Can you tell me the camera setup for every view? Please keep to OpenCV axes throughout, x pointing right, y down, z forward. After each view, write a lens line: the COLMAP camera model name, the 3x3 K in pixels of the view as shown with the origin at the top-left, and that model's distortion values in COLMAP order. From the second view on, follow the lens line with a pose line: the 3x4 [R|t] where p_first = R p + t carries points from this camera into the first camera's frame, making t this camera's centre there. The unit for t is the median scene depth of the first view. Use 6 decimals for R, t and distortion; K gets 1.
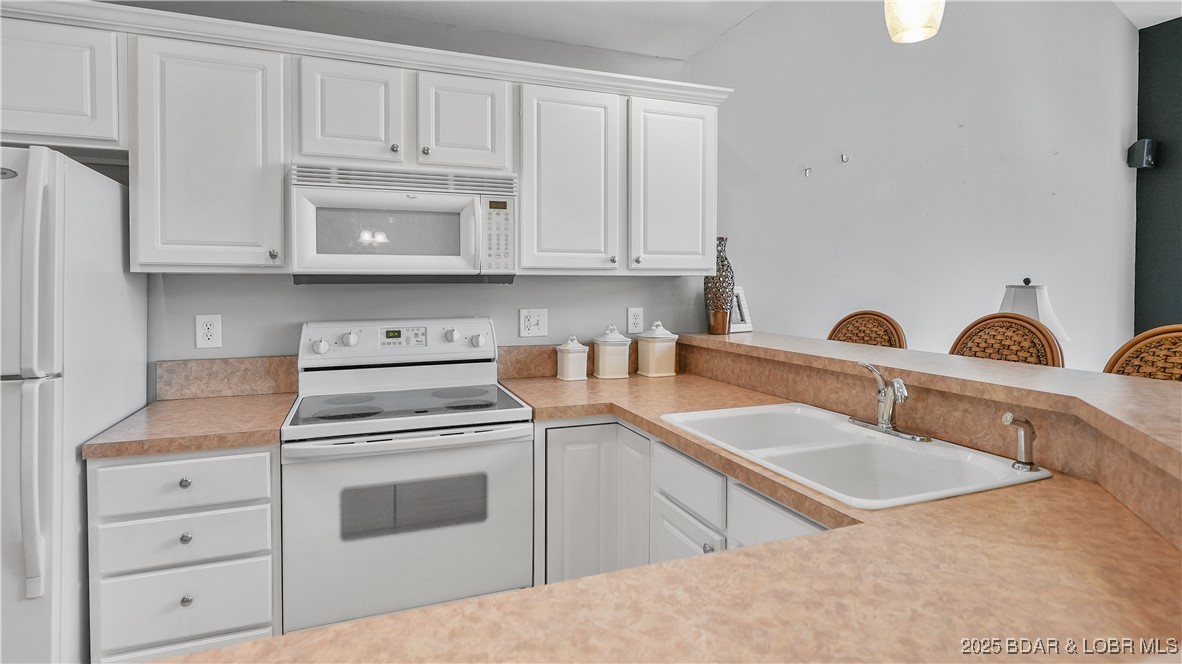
lens RADIAL K [[604.0, 0, 596.1], [0, 604.0, 296.8], [0, 0, 1]] dist [0.003326, -0.000073]
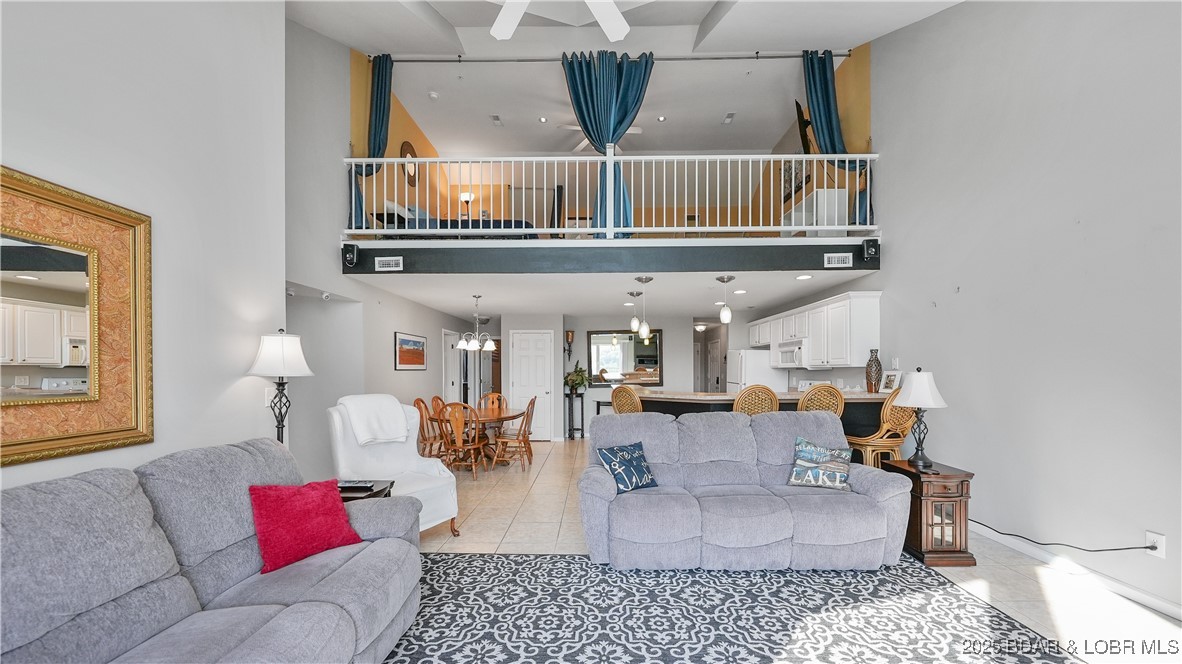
lens RADIAL K [[439.8, 0, 594.8], [0, 439.8, 355.5], [0, 0, 1]] dist [0.000945, -0.000026]
pose [[-0.369277, -0.027479, -0.928913, 2.680454], [-0.009953, 0.999622, -0.025614, -0.029170], [0.929266, -0.000213, -0.369411, 0.826683]]
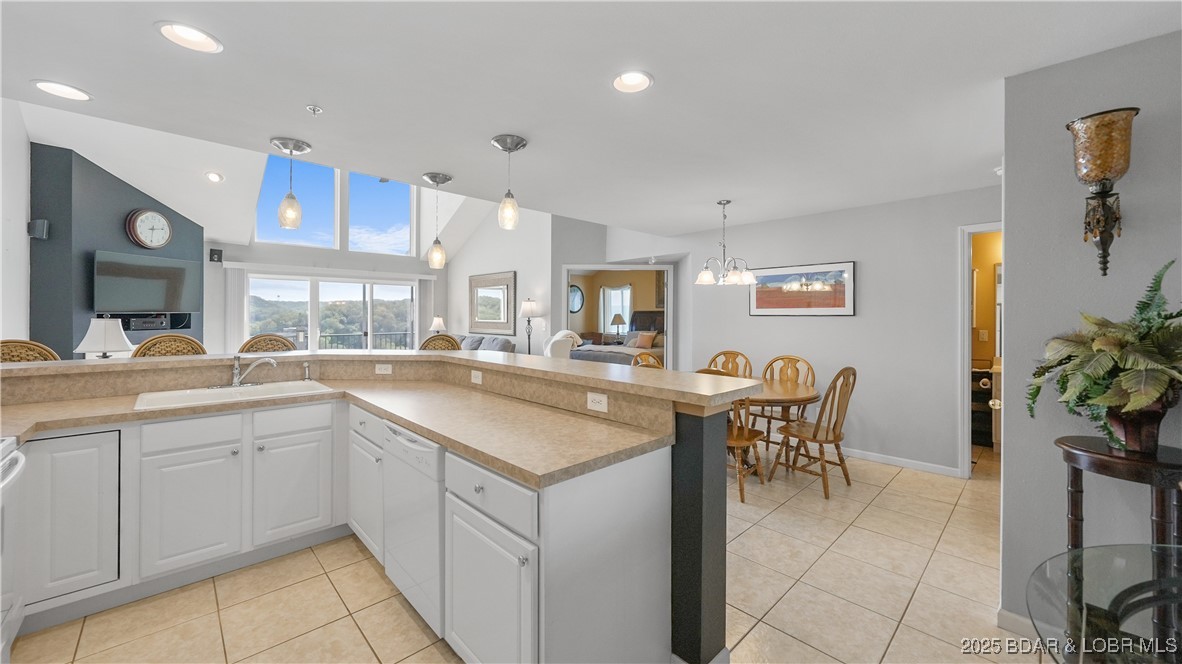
lens RADIAL K [[438.4, 0, 587.9], [0, 438.4, 315.5], [0, 0, 1]] dist [-0.001664, 0.000105]
pose [[-0.375134, 0.001162, 0.926970, -1.102237], [0.014789, 0.999879, 0.004731, -0.017778], [-0.926852, 0.015483, -0.375106, 0.310621]]
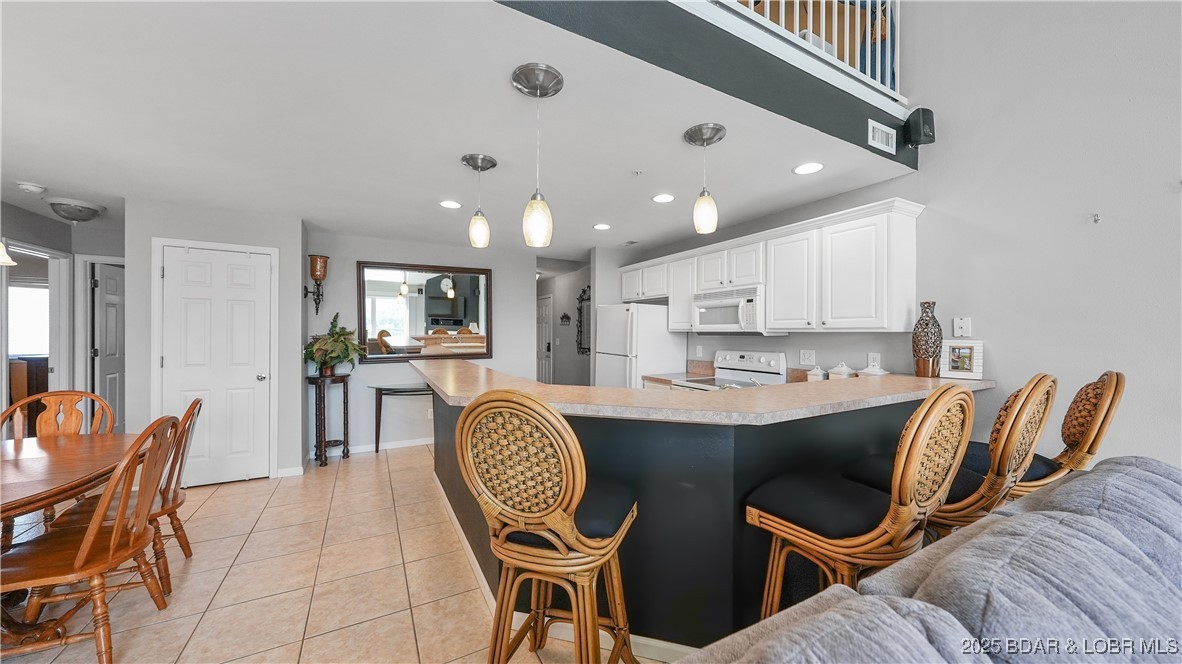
lens RADIAL K [[405.6, 0, 592.9], [0, 405.6, 336.0], [0, 0, 1]] dist [-0.003422, -0.000034]
pose [[0.128219, 0.010893, -0.991686, 1.236342], [-0.022929, 0.999705, 0.008017, -0.020424], [0.991481, 0.021710, 0.128431, 0.234139]]
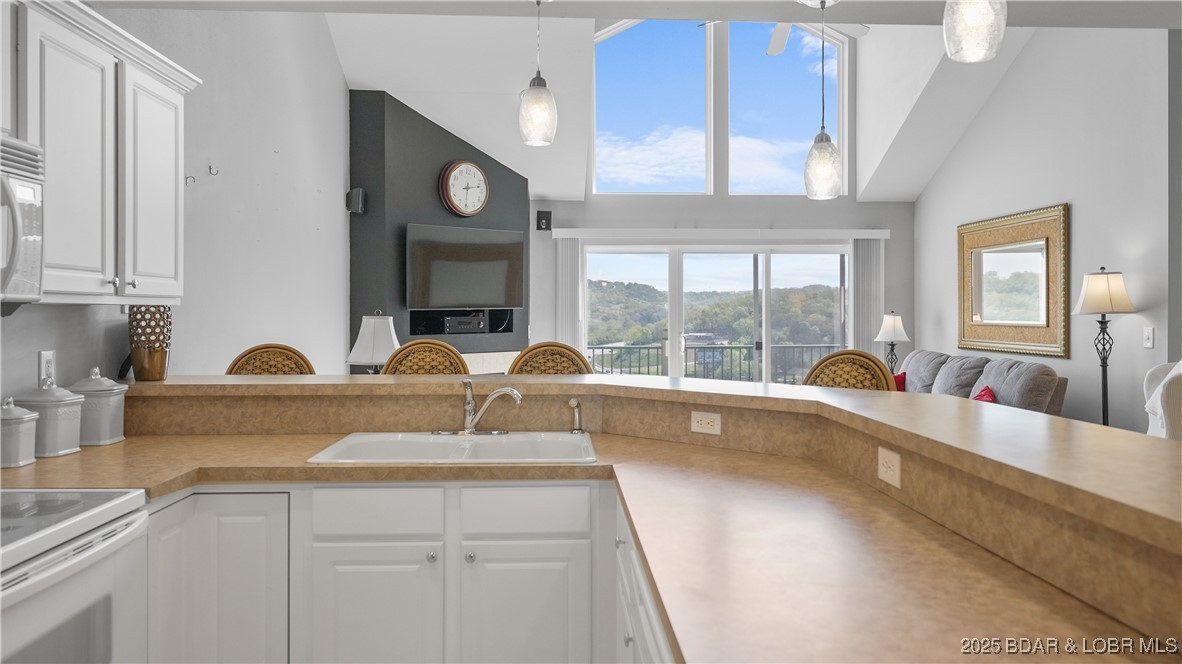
lens RADIAL K [[824.6, 0, 595.7], [0, 824.6, 313.5], [0, 0, 1]] dist [0.003030, 0.001770]
pose [[0.321457, 0.000832, 0.946924, -0.786697], [0.018389, 0.999806, -0.007121, -0.007325], [-0.946746, 0.019702, 0.321379, 0.154231]]
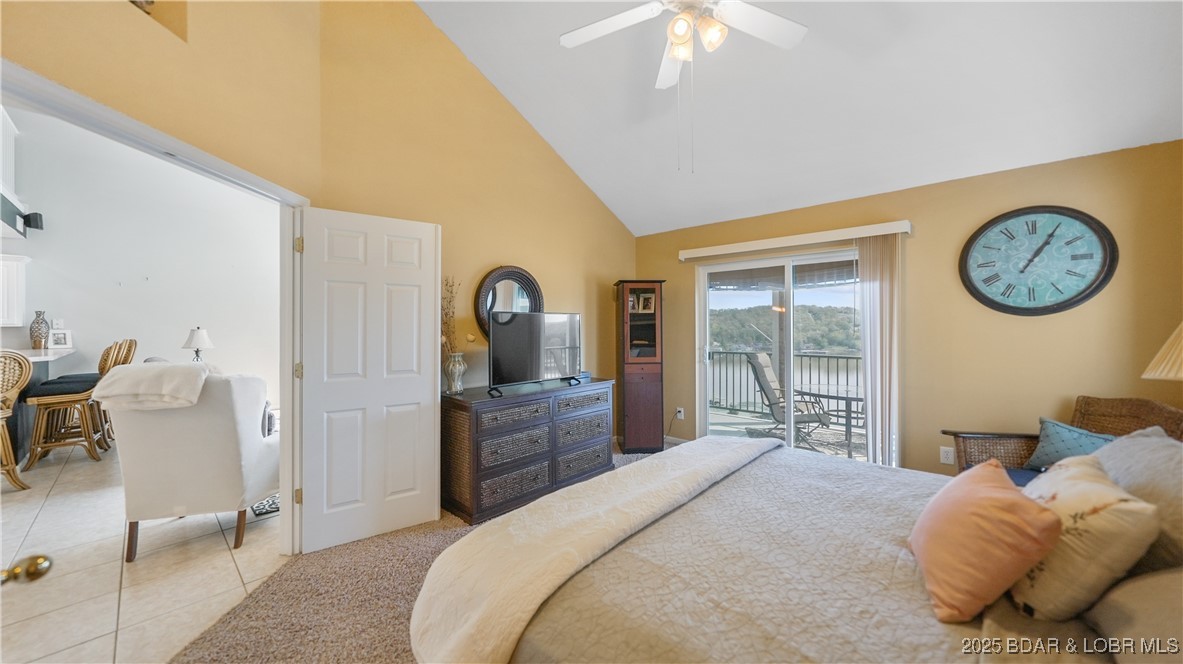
lens RADIAL K [[418.1, 0, 593.8], [0, 418.1, 325.6], [0, 0, 1]] dist [-0.000327, 0.000323]
pose [[0.901364, -0.001292, 0.433061, 1.958810], [0.009262, 0.999824, -0.016296, 0.016510], [-0.432964, 0.018700, 0.901217, -2.016995]]
